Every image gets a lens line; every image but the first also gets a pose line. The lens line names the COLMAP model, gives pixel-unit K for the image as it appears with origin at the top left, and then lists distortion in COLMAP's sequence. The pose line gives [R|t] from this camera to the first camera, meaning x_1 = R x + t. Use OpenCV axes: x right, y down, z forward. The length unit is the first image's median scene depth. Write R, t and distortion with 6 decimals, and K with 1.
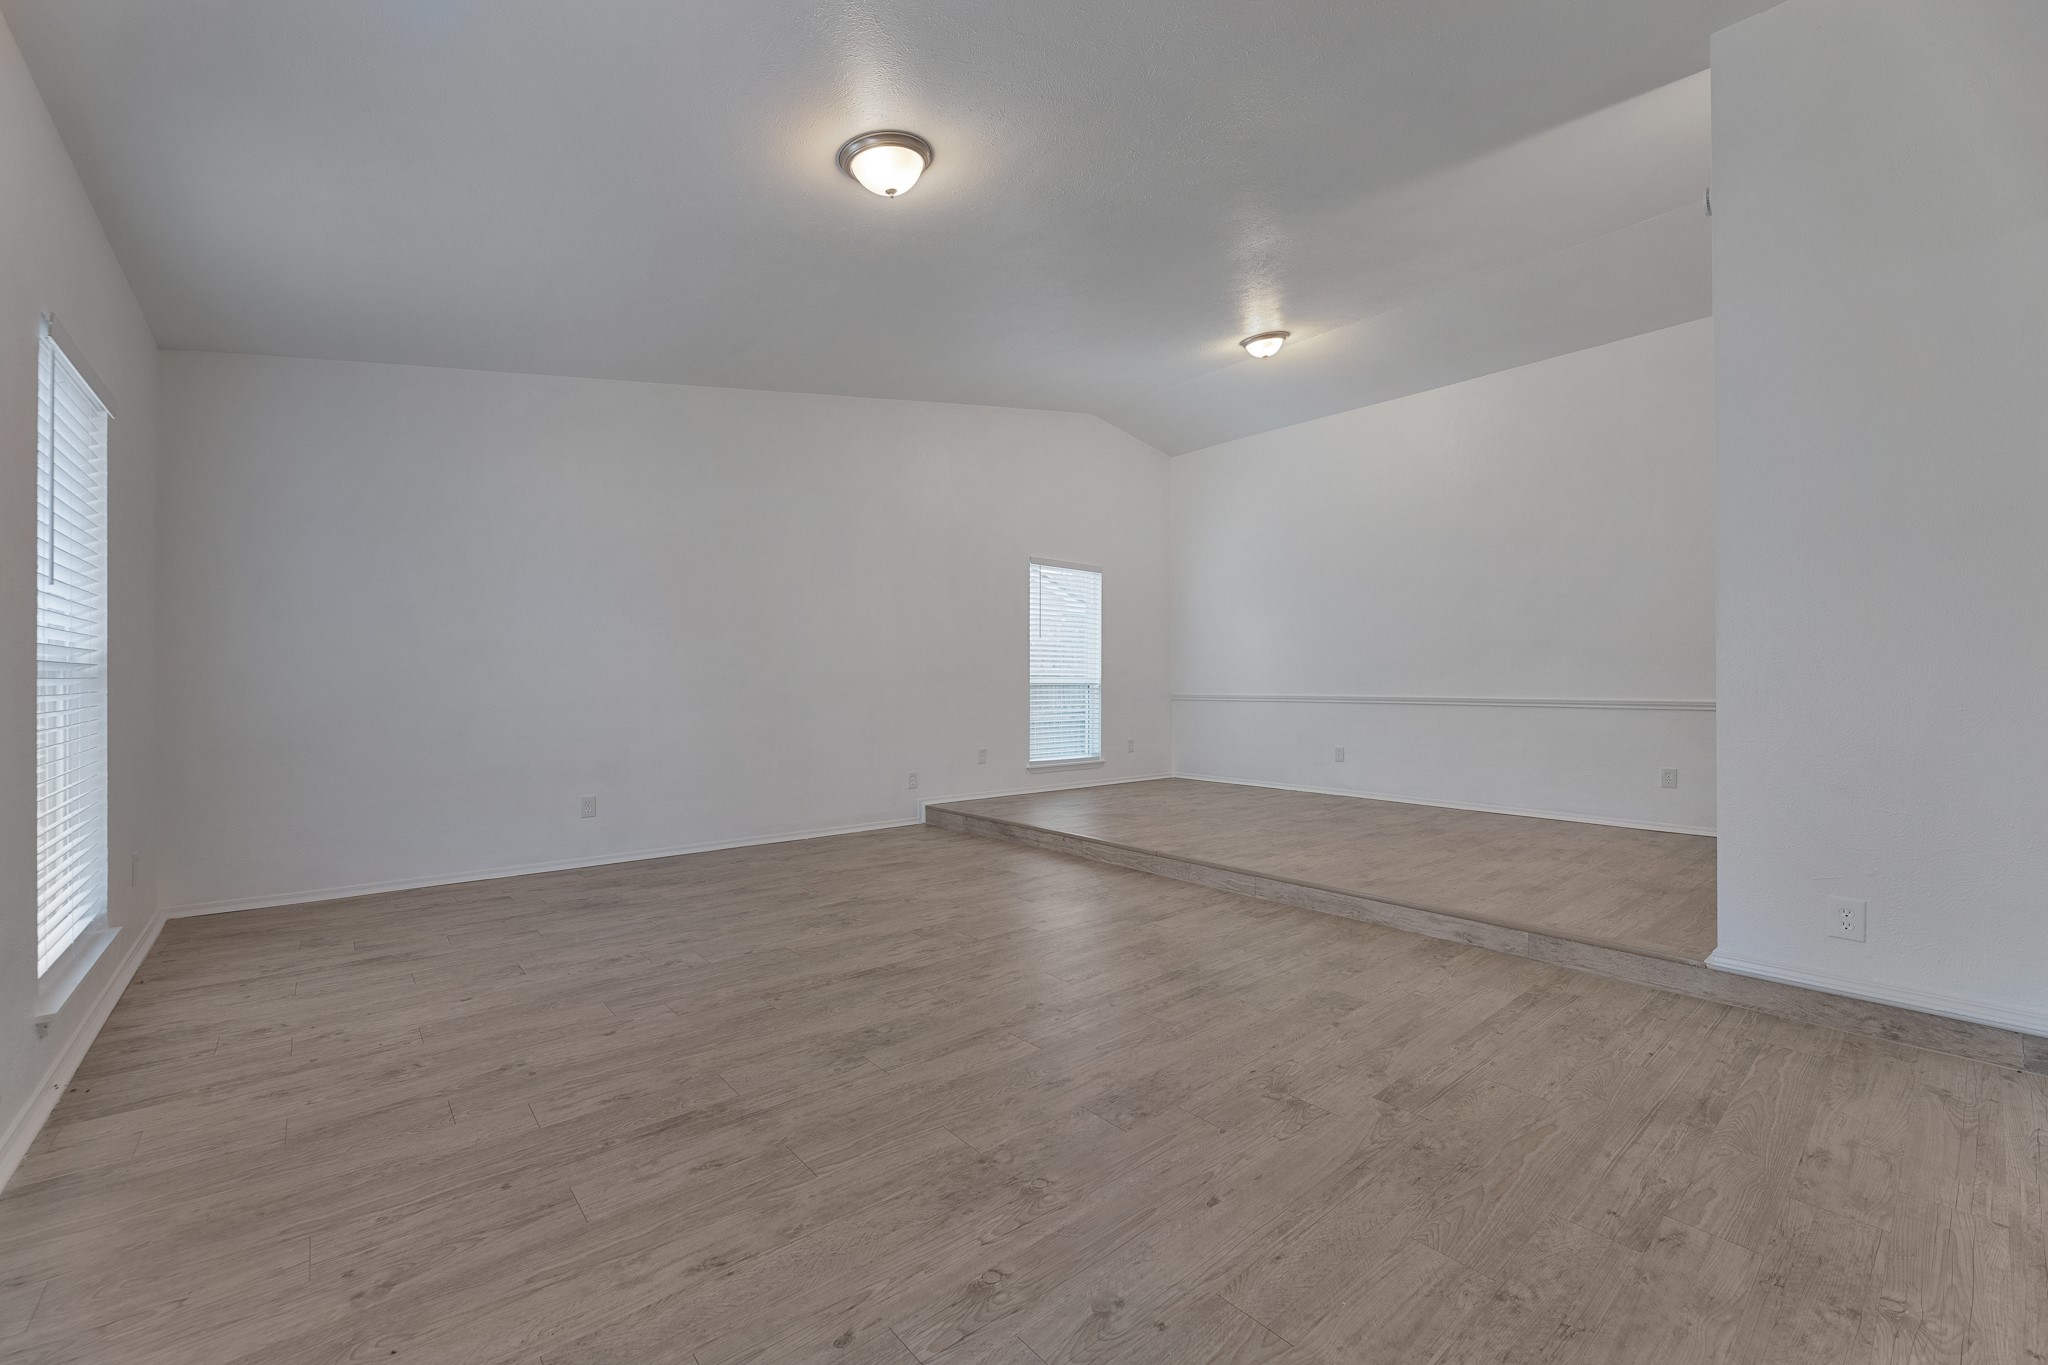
lens RADIAL K [[818.1, 0, 994.8], [0, 818.1, 659.6], [0, 0, 1]] dist [0.001673, -0.000108]
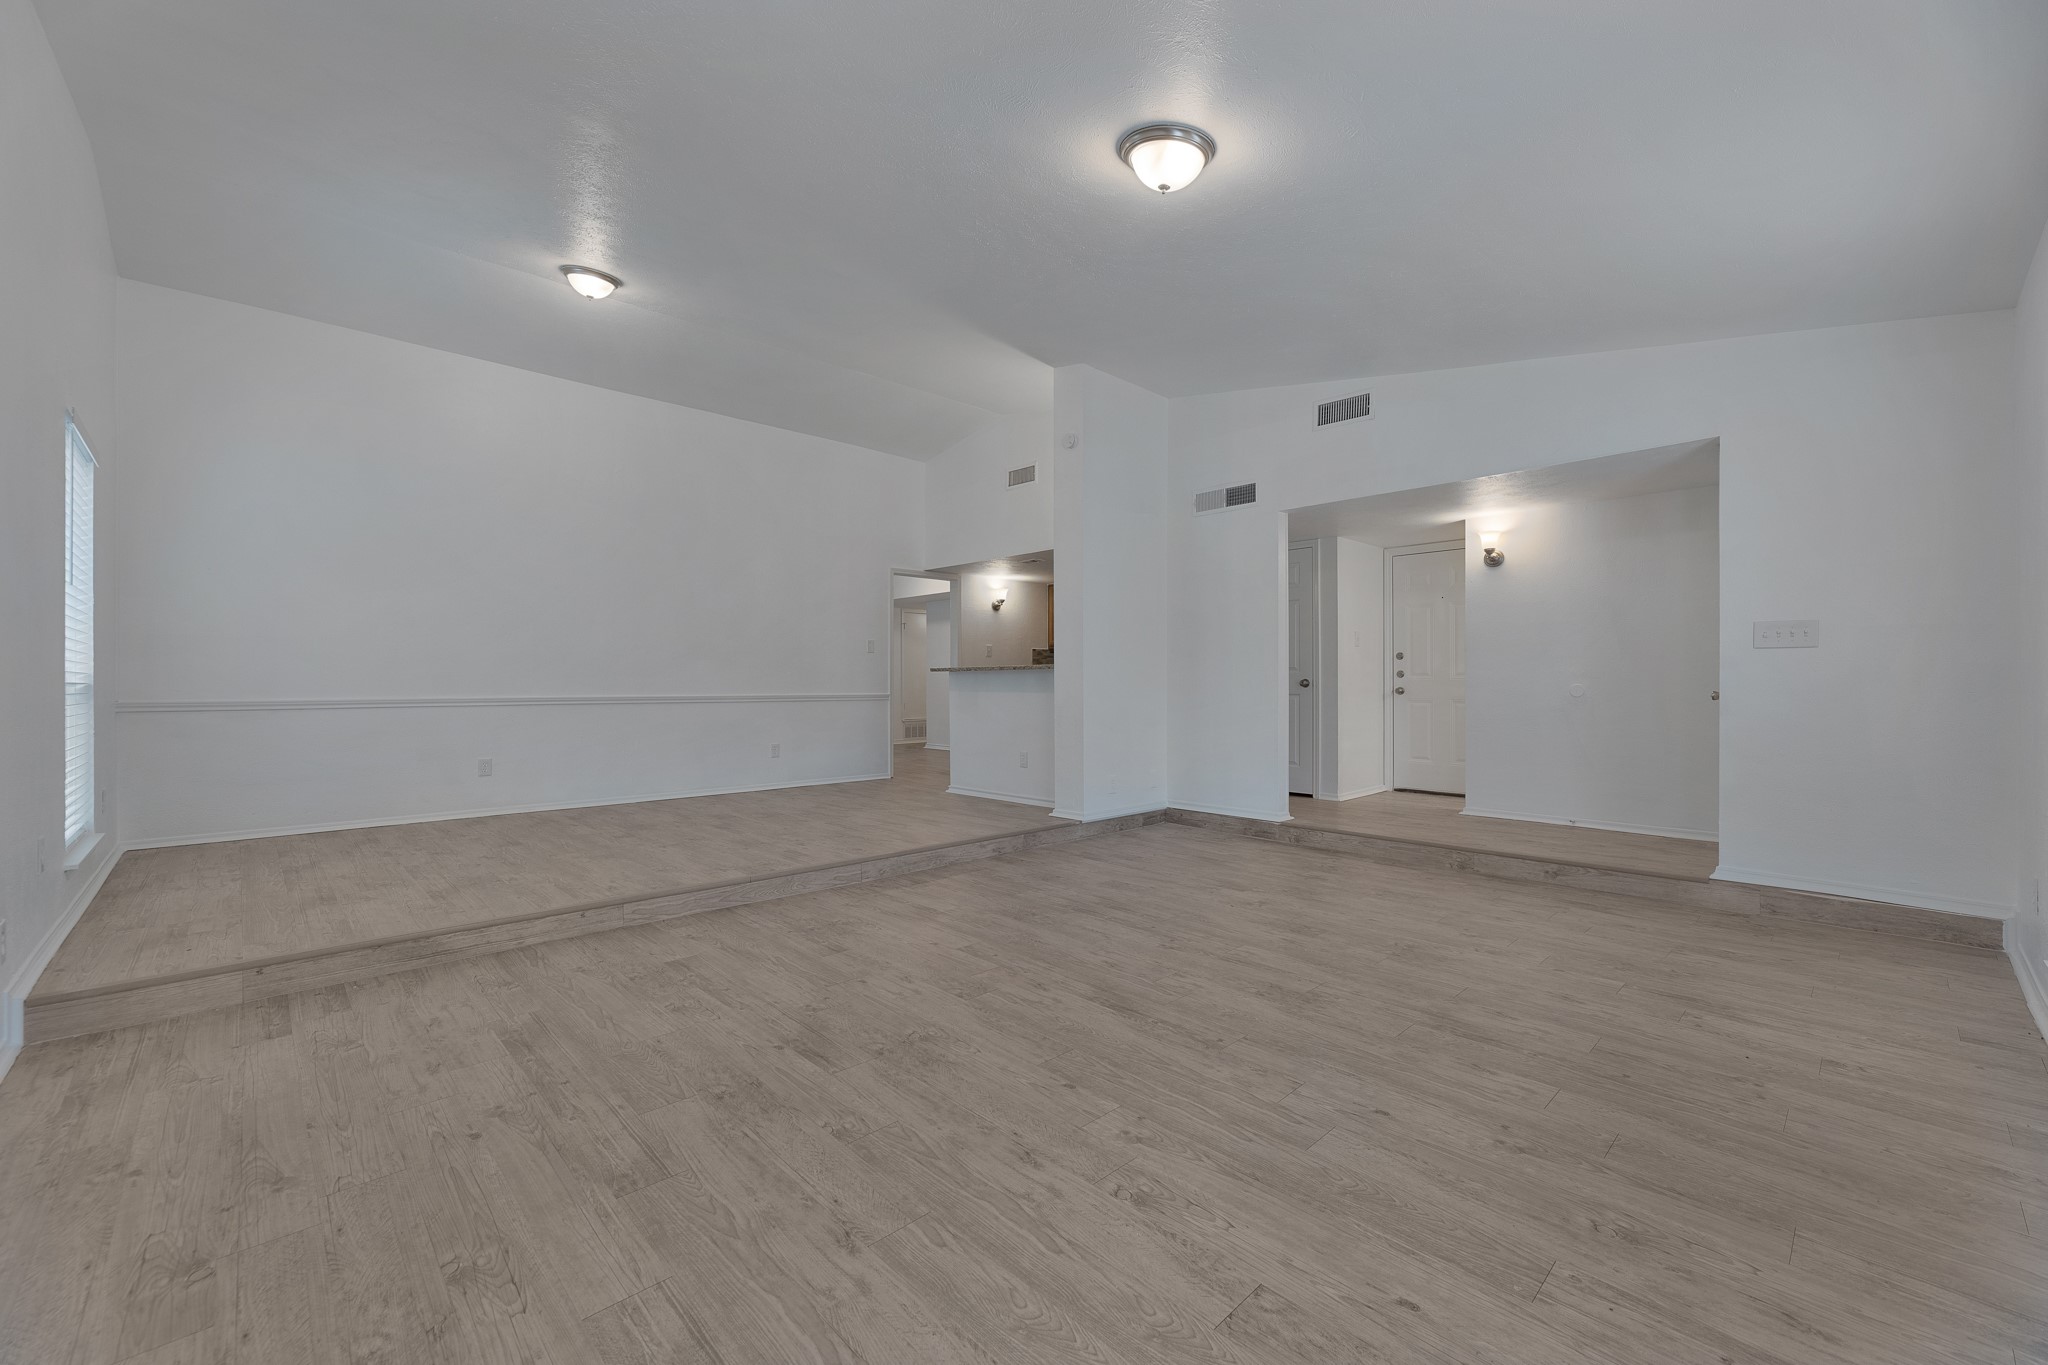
lens RADIAL K [[824.2, 0, 1016.7], [0, 824.2, 687.3], [0, 0, 1]] dist [-0.001334, -0.000149]
pose [[-0.066811, -0.005912, 0.997748, -1.177619], [-0.029537, 0.999556, 0.003944, 0.036922], [-0.997328, -0.029207, -0.066956, 1.332987]]
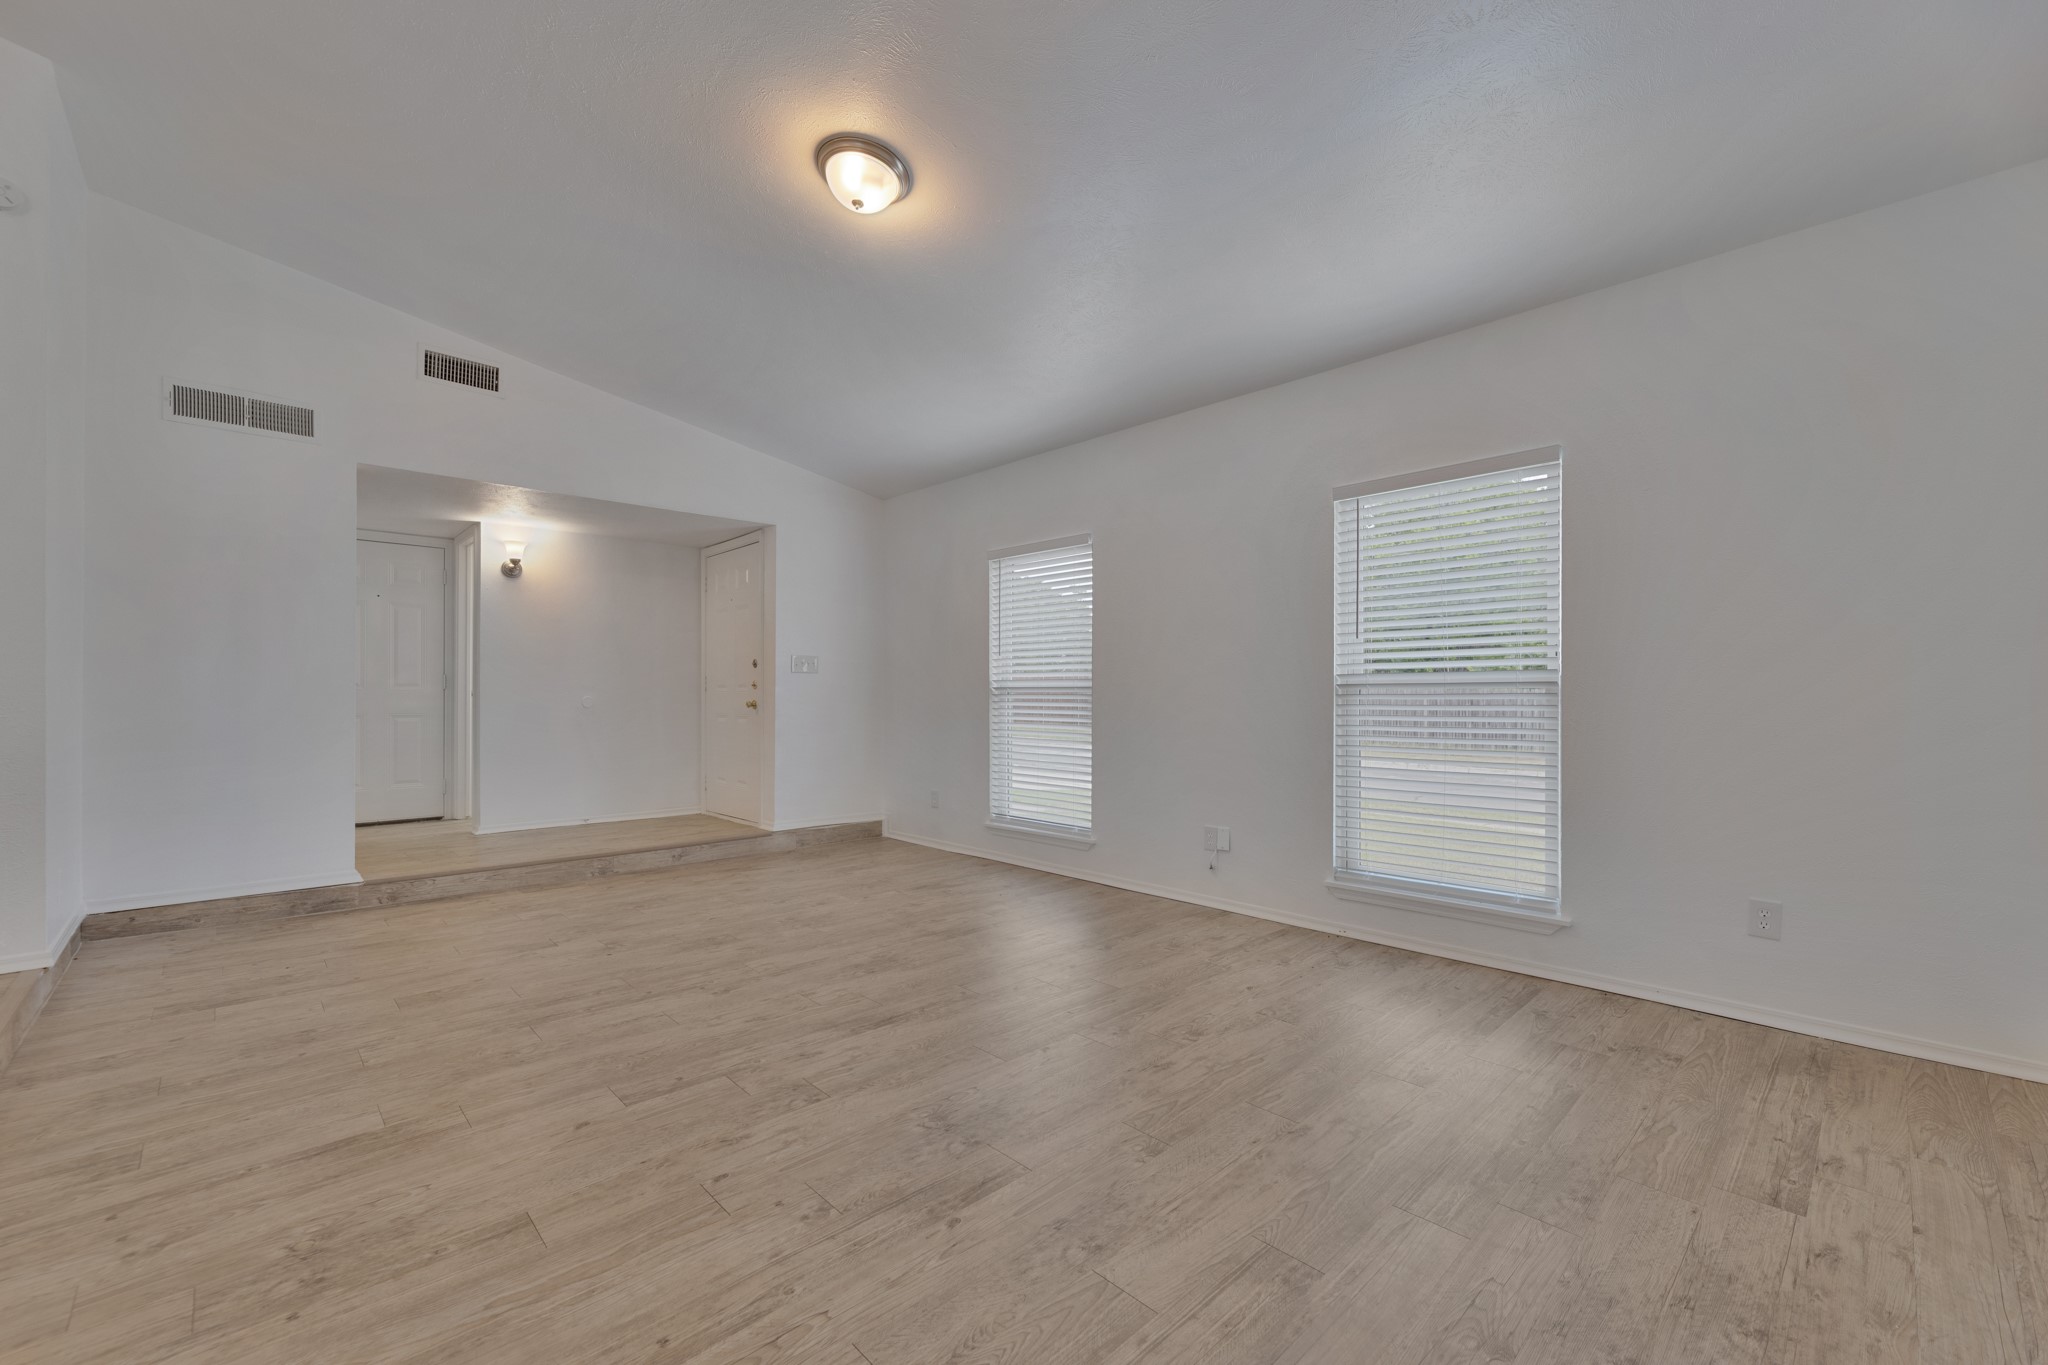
lens RADIAL K [[833.8, 0, 1007.3], [0, 833.8, 690.8], [0, 0, 1]] dist [-0.001384, -0.000059]
pose [[-0.997765, -0.003184, -0.066743, -0.257820], [-0.000741, 0.999330, -0.036594, 0.064027], [0.066815, -0.036463, -0.997099, 2.167266]]
